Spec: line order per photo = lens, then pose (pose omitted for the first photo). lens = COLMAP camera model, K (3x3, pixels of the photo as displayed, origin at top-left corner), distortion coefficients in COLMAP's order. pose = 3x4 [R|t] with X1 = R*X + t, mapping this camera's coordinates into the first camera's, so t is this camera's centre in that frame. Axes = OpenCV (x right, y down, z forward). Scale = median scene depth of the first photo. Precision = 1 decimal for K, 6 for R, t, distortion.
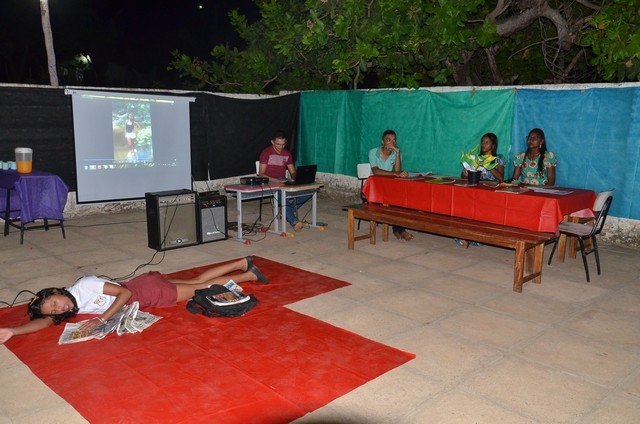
lens RADIAL K [[540.2, 0, 323.1], [0, 540.2, 220.2], [0, 0, 1]] dist [0.032080, -0.021284]
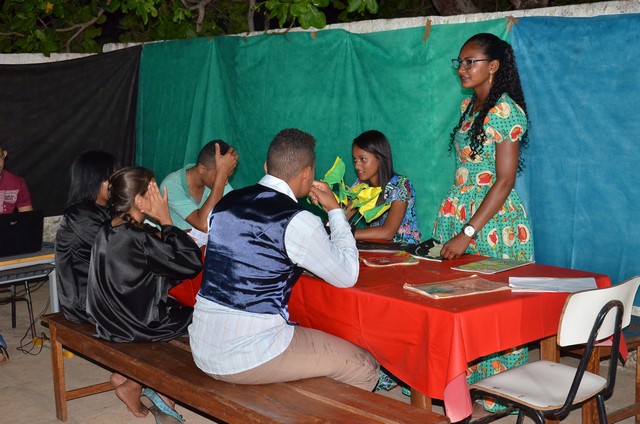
lens RADIAL K [[979.7, 0, 320.1], [0, 979.7, 210.7], [0, 0, 1]] dist [0.007730, 0.000000]
pose [[0.995527, -0.027509, -0.090388, 0.257662], [0.021996, 0.997869, -0.061428, -0.044278], [0.091885, 0.059165, 0.994010, 0.216057]]
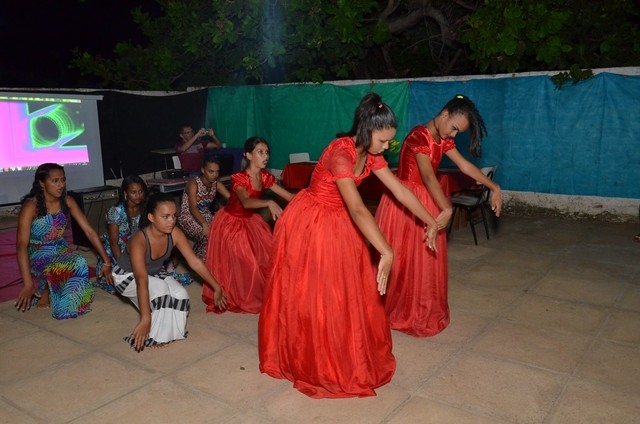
lens RADIAL K [[540.2, 0, 323.2], [0, 540.2, 222.2], [0, 0, 1]] dist [0.032080, -0.021284]
pose [[0.983323, -0.065677, 0.169592, -0.024902], [0.063118, 0.997797, 0.020442, 0.013115], [-0.170561, -0.009397, 0.985302, -0.067629]]
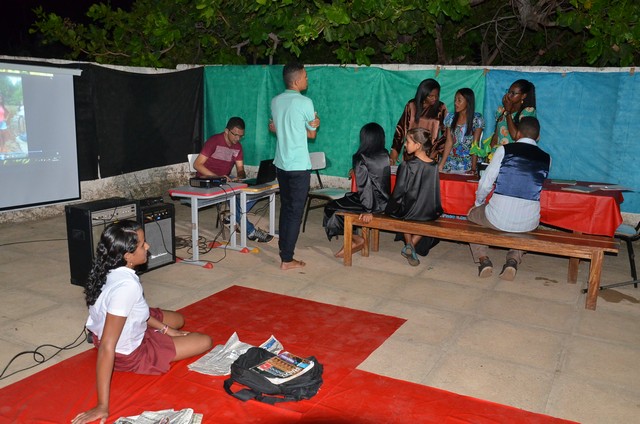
lens RADIAL K [[565.5, 0, 321.5], [0, 565.5, 223.2], [0, 0, 1]] dist [-0.047240, 0.023758]
pose [[0.954773, -0.051345, 0.292870, -0.180553], [0.042578, 0.998436, 0.036237, -0.032087], [-0.294273, -0.022129, 0.955465, 0.179454]]
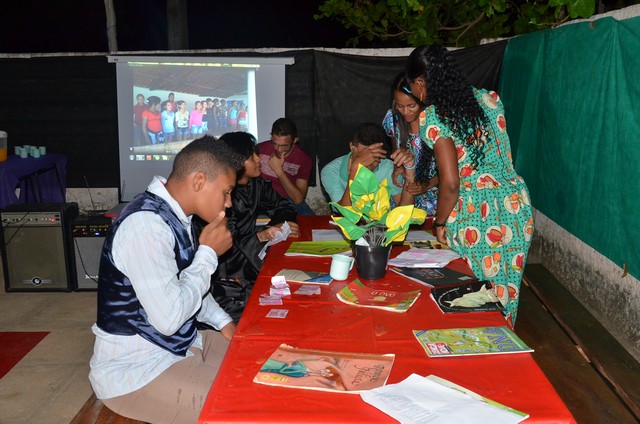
lens RADIAL K [[671.1, 0, 323.8], [0, 671.1, 221.9], [0, 0, 1]] dist [-0.030721, 0.000000]
pose [[0.712448, 0.126400, -0.690247, 0.429707], [-0.115816, 0.991334, 0.061995, -0.099291], [0.692101, 0.035773, 0.720913, 0.526614]]
